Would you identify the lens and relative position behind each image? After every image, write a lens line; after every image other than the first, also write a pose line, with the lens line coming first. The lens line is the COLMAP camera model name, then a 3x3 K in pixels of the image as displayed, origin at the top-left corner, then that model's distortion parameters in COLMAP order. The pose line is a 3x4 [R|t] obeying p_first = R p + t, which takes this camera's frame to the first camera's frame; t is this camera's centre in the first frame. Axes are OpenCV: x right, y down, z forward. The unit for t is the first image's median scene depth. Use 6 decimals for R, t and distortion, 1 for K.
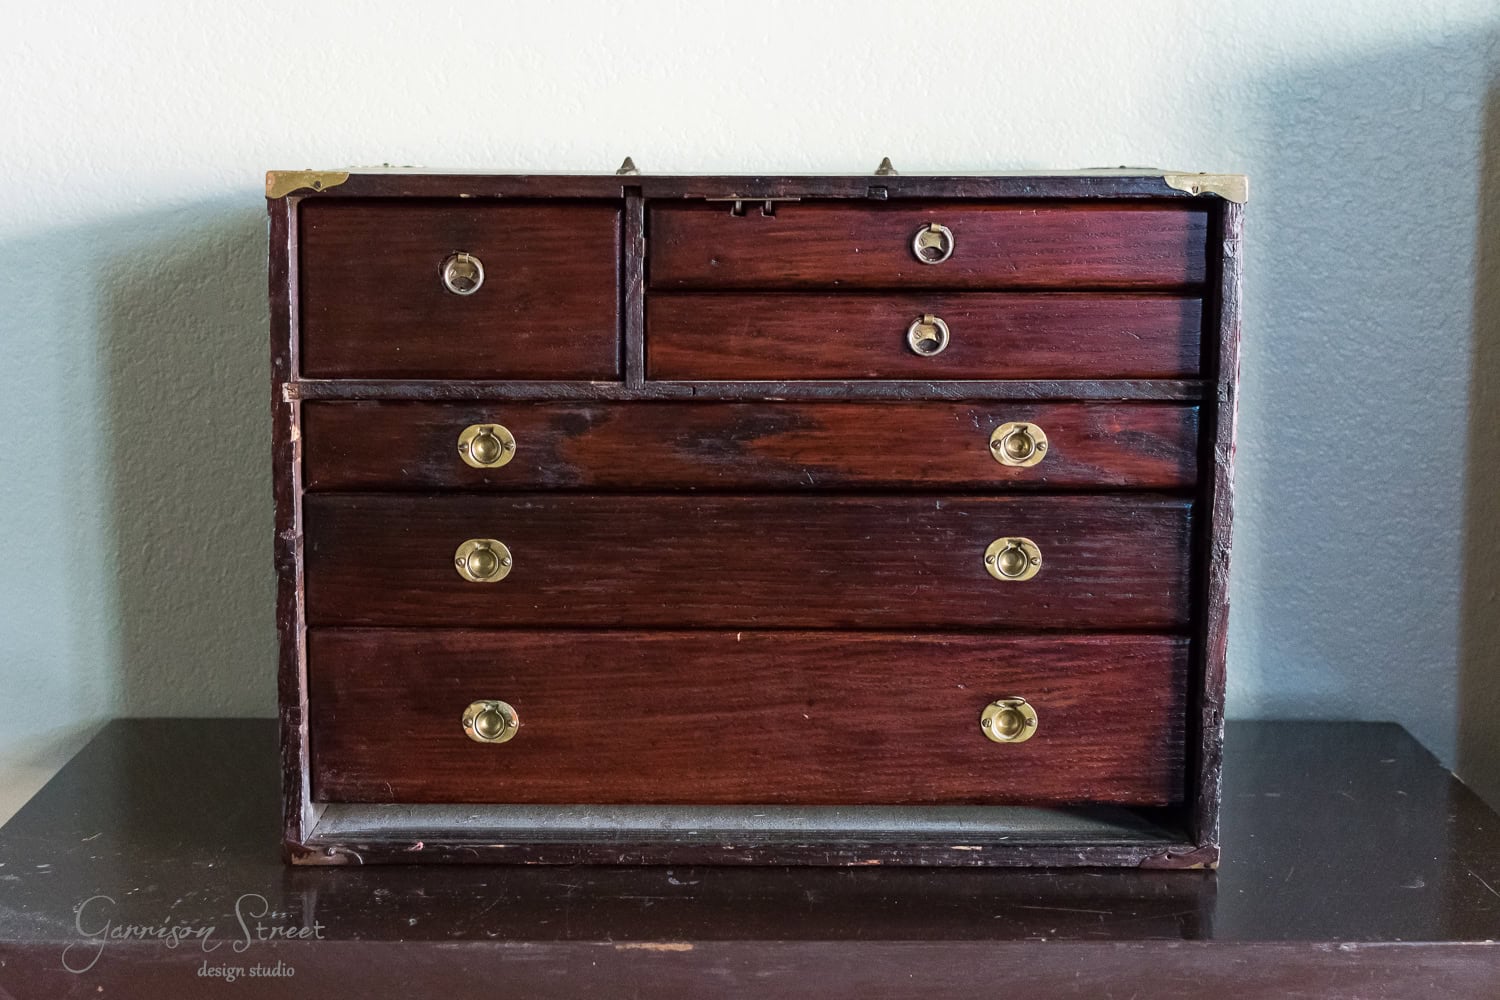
lens RADIAL K [[1544.9, 0, 696.0], [0, 1544.9, 448.5], [0, 0, 1]] dist [-0.004472, -0.006419]
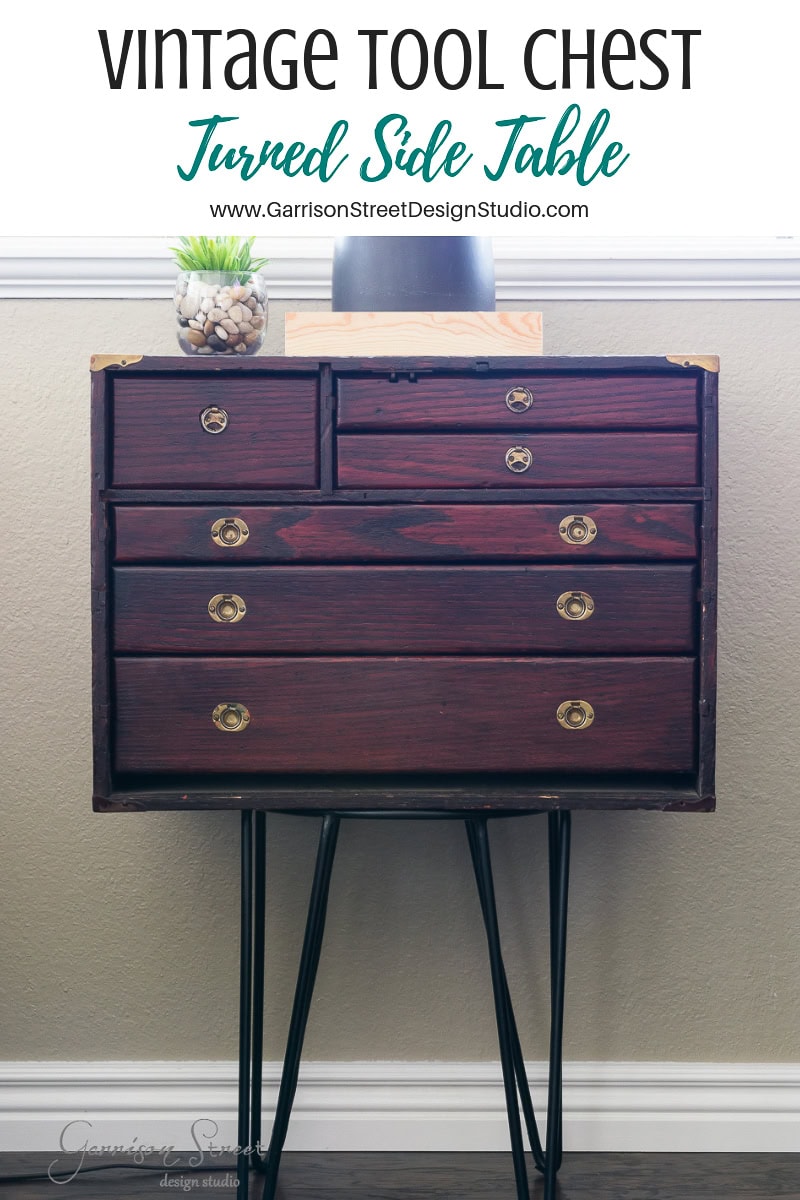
lens RADIAL K [[2864.2, 0, 400.0], [0, 2864.2, 600.0], [0, 0, 1]] dist [0.137092, 0.109142]
pose [[0.999971, -0.004355, -0.006267, 0.049857], [0.004073, 0.999008, -0.044340, 0.190182], [0.006454, 0.044313, 0.998997, -1.819312]]
